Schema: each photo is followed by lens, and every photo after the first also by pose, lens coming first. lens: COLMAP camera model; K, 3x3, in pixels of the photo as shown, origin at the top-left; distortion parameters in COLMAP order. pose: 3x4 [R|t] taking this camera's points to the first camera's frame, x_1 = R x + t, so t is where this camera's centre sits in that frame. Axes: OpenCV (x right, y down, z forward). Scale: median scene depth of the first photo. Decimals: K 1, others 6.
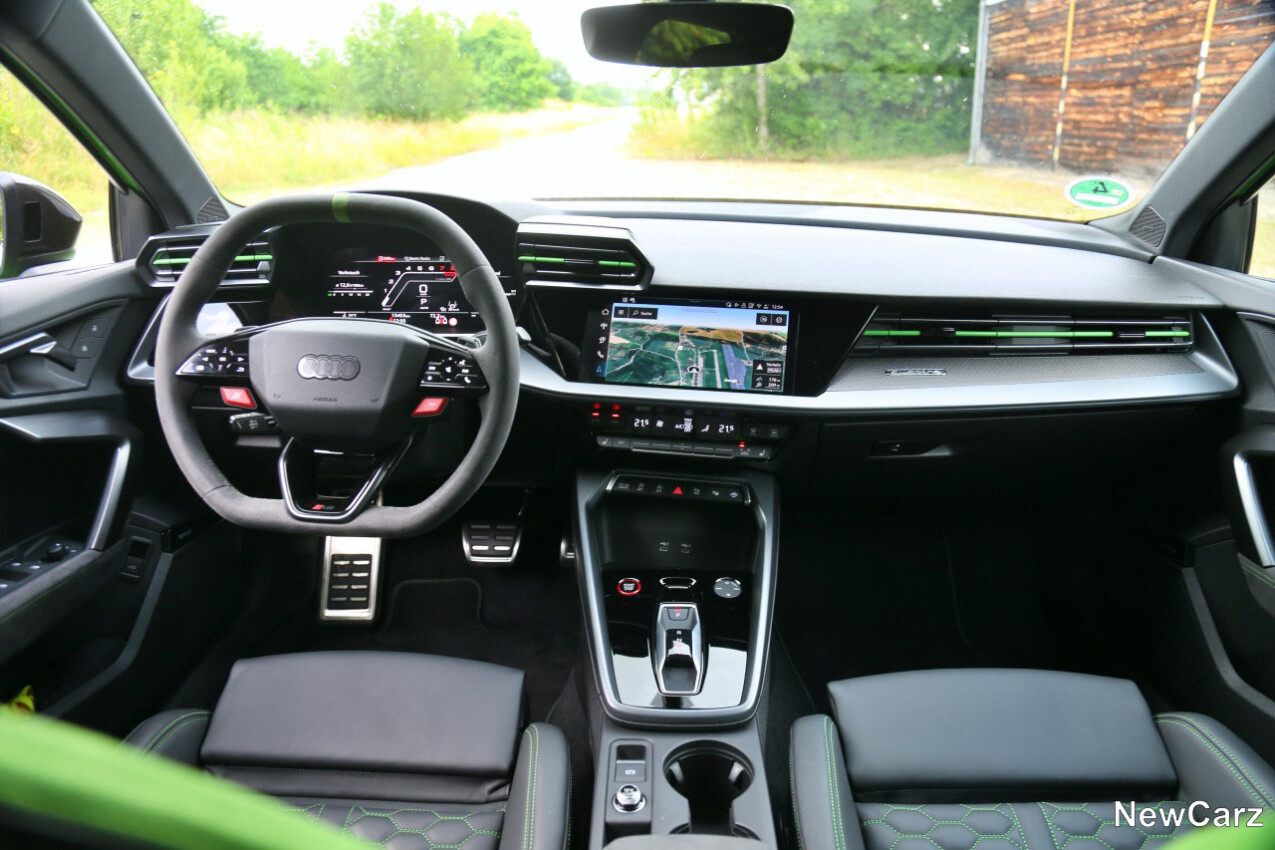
lens RADIAL K [[859.1, 0, 637.5], [0, 859.1, 425.0], [0, 0, 1]] dist [-0.135222, 0.067405]
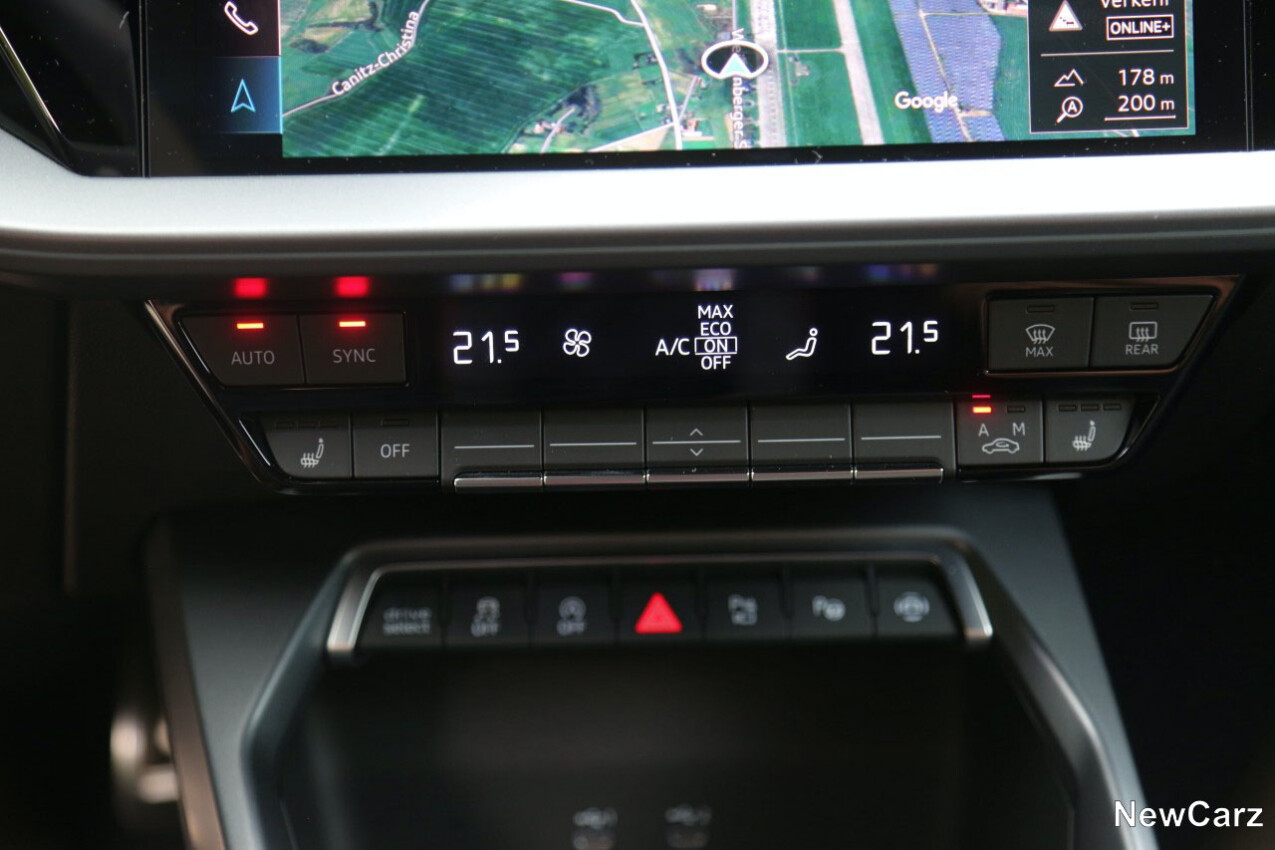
lens RADIAL K [[2086.2, 0, 637.5], [0, 2086.2, 425.0], [0, 0, 1]] dist [0.126770, 0.101995]
pose [[0.979170, -0.114187, 0.167889, -0.046142], [0.091180, 0.986101, 0.138895, -0.050521], [-0.181415, -0.120694, 0.975972, 0.520453]]
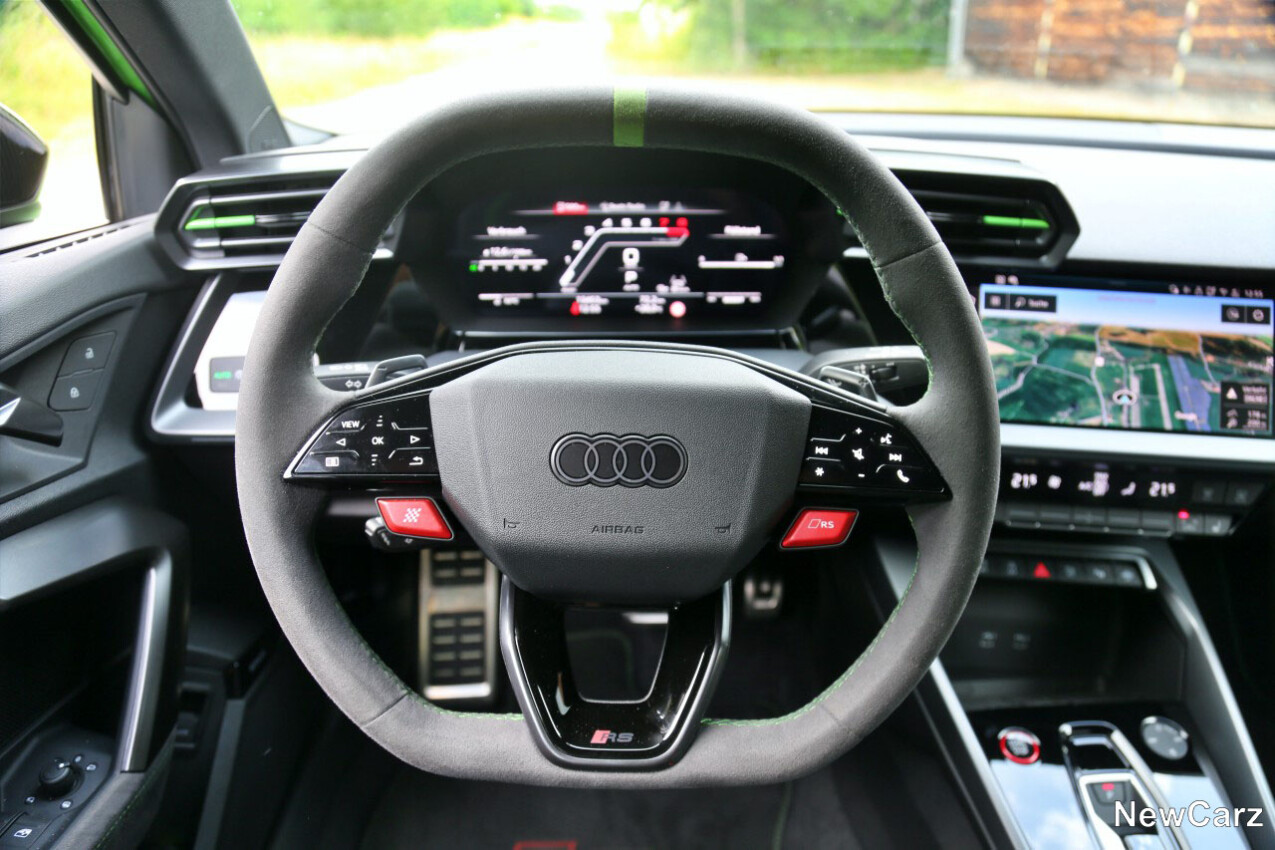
lens RADIAL K [[859.1, 0, 637.5], [0, 859.1, 425.0], [0, 0, 1]] dist [-0.135222, 0.067405]
pose [[0.999473, -0.023401, 0.022490, -0.293111], [0.021302, 0.995764, 0.089446, -0.104673], [-0.024488, -0.088920, 0.995738, 0.417546]]
